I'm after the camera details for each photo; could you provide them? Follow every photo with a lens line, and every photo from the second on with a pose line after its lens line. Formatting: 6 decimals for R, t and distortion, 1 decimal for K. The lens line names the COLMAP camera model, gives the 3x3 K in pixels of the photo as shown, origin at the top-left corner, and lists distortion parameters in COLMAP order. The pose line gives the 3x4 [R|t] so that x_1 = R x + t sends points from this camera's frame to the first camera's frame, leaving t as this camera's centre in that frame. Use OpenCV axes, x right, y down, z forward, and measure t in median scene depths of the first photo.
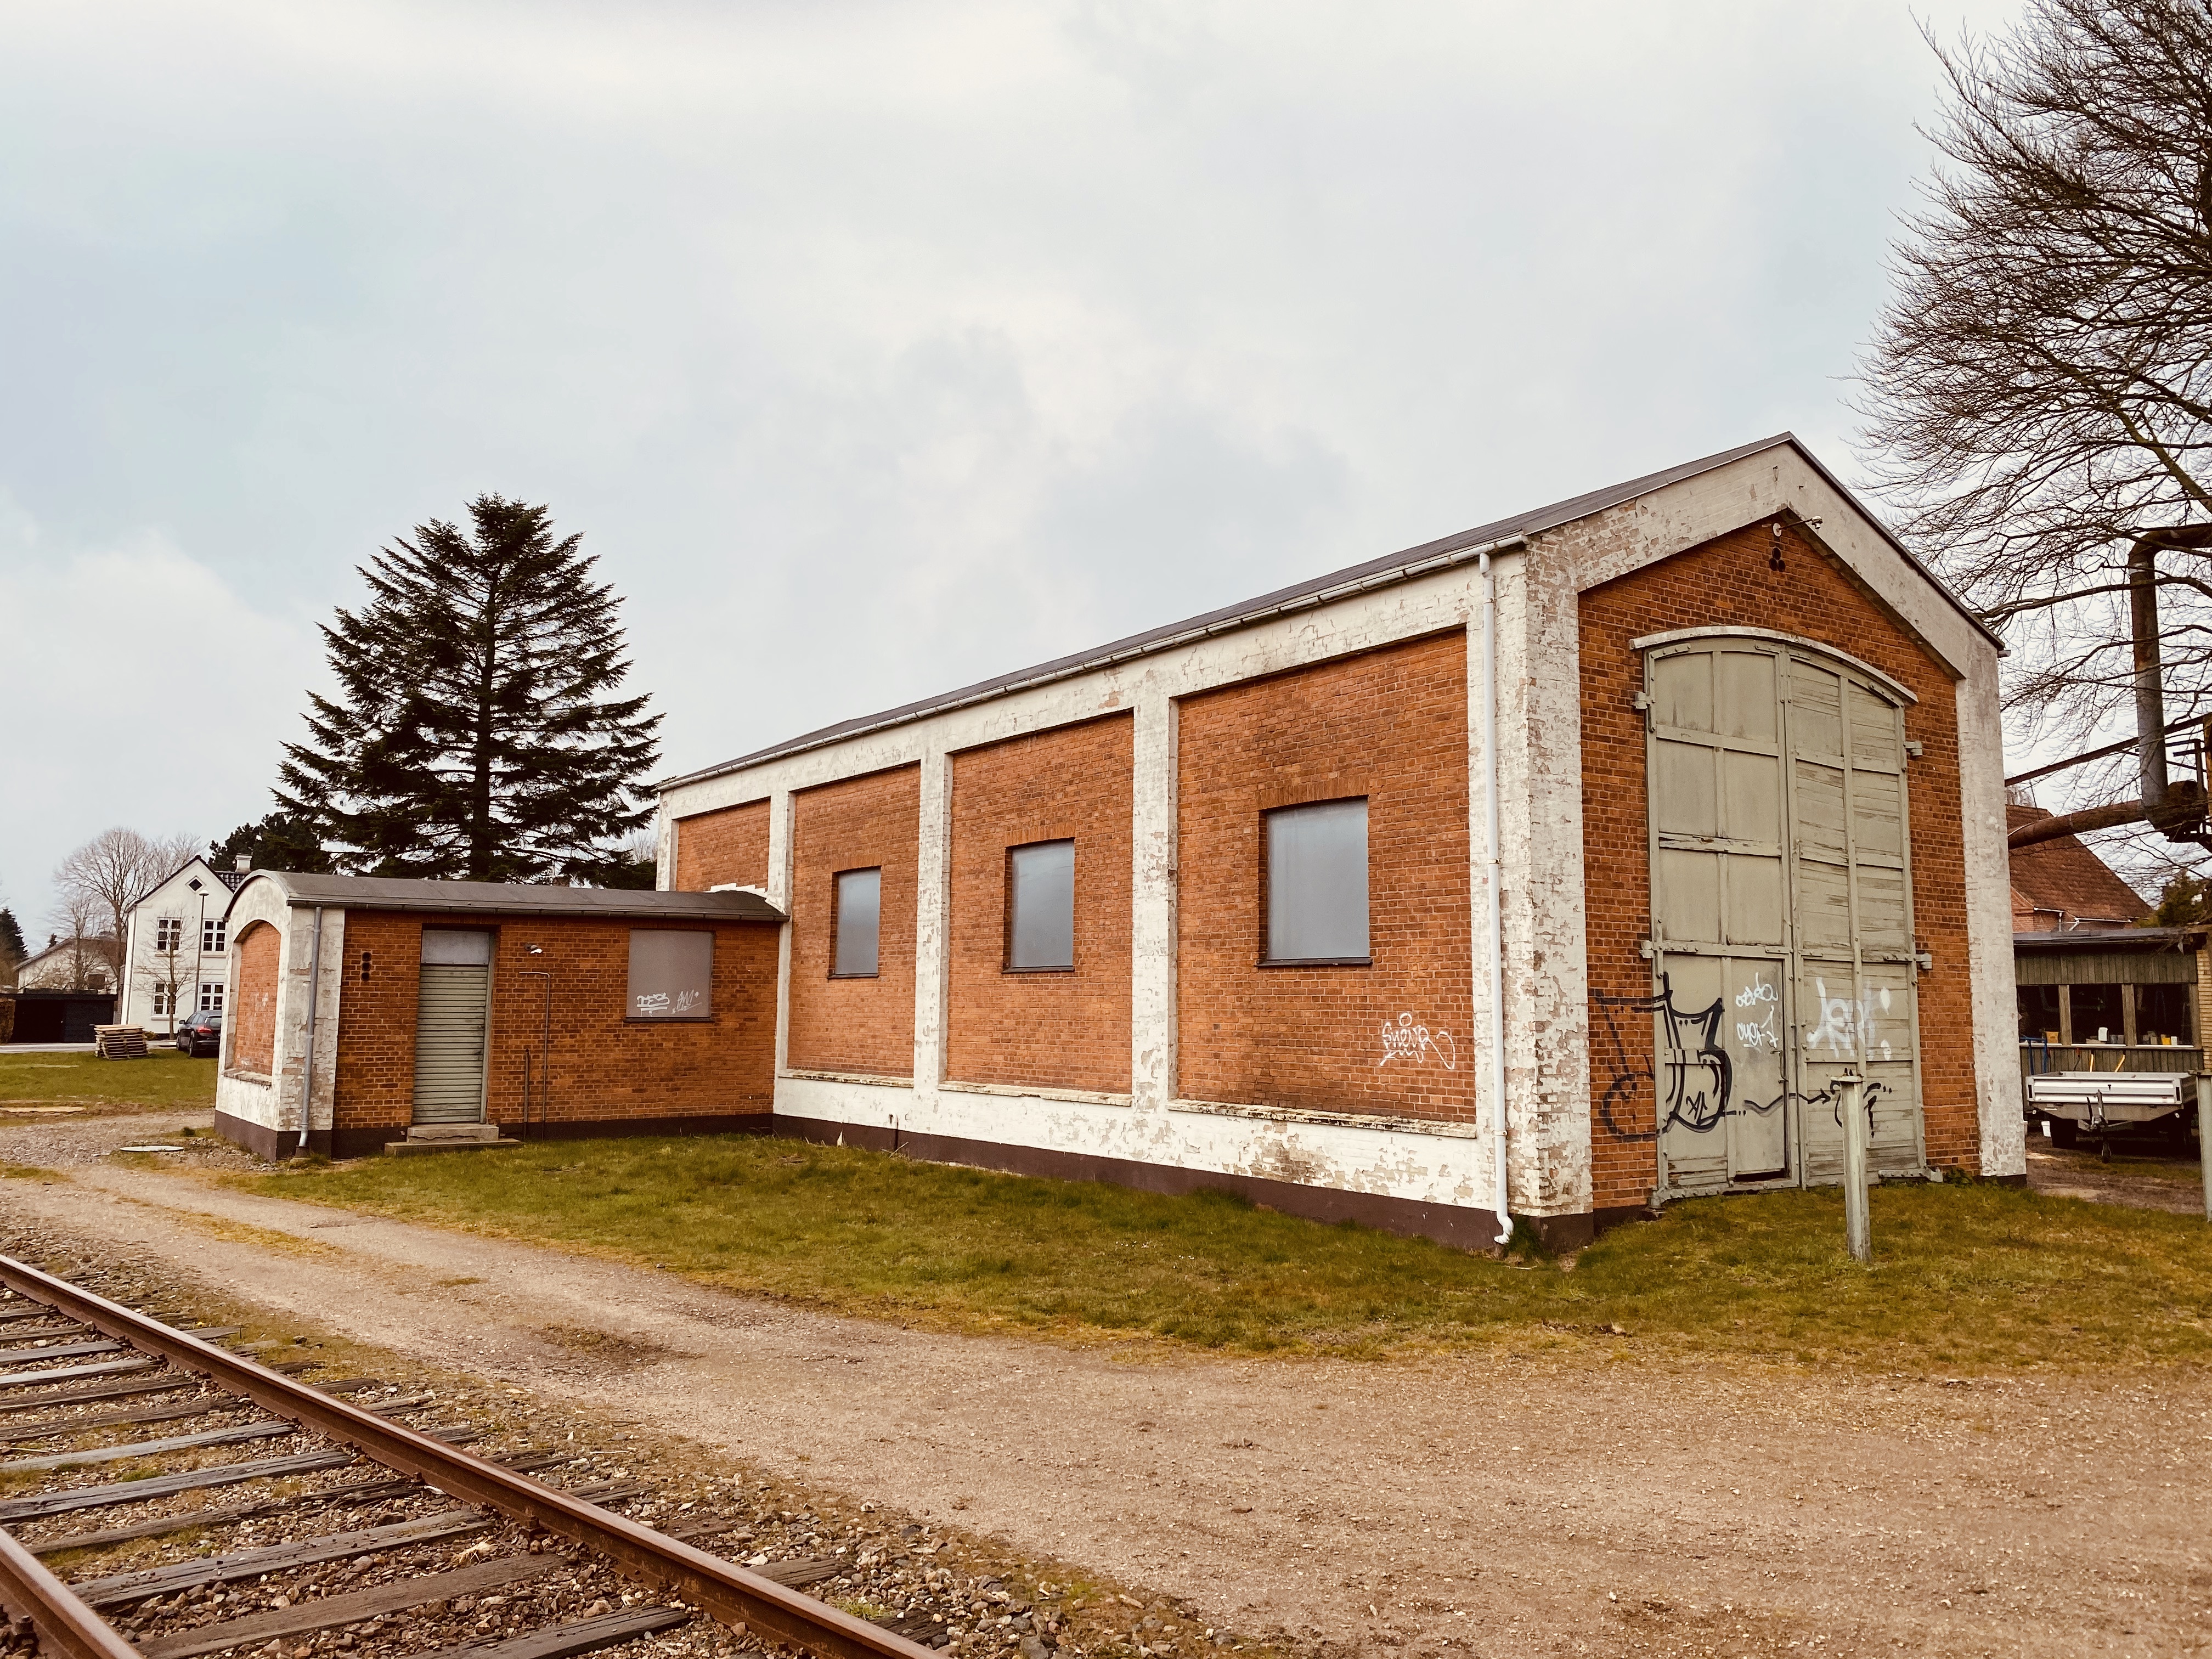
lens RADIAL K [[1664.5, 0, 1103.5], [0, 1664.5, 818.6], [0, 0, 1]] dist [0.098242, -0.204147]
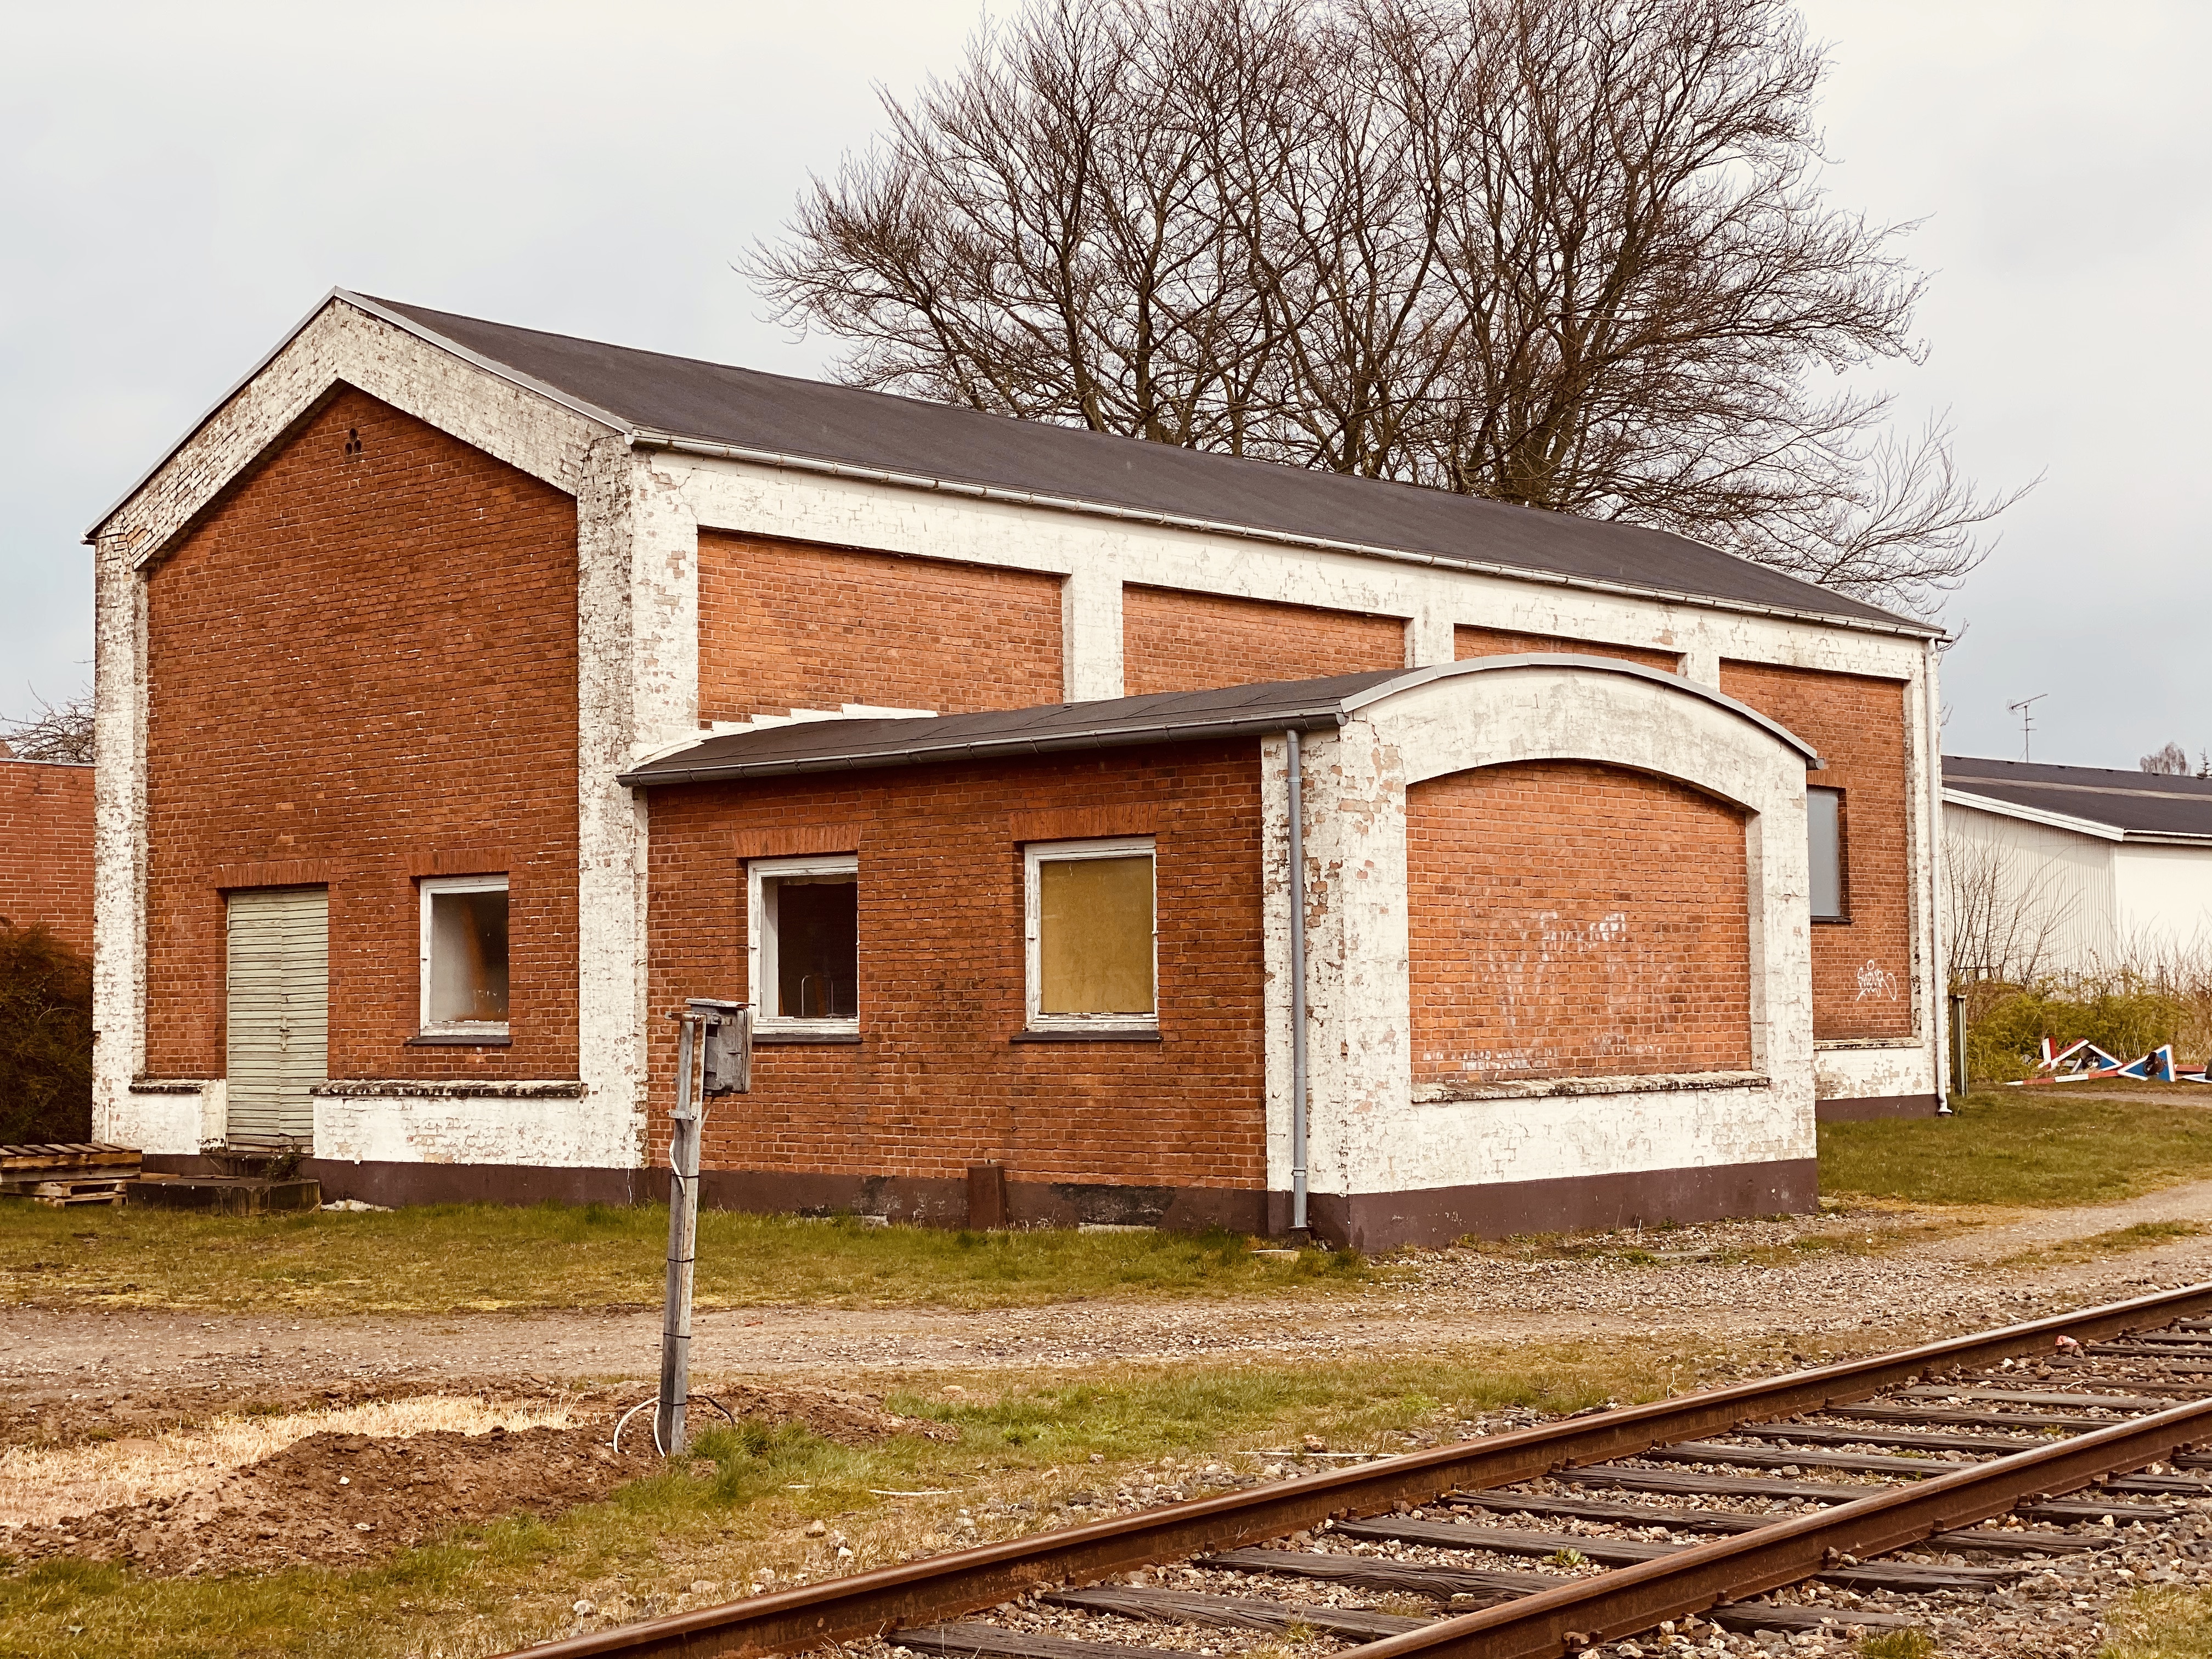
lens RADIAL K [[3330.6, 0, 1106.0], [0, 3330.6, 829.5], [0, 0, 1]] dist [0.160729, 0.010733]
pose [[-0.228558, 0.044840, 0.972497, -1.825091], [-0.101382, 0.992411, -0.069585, 0.209369], [-0.968237, -0.114498, -0.222278, 1.762364]]
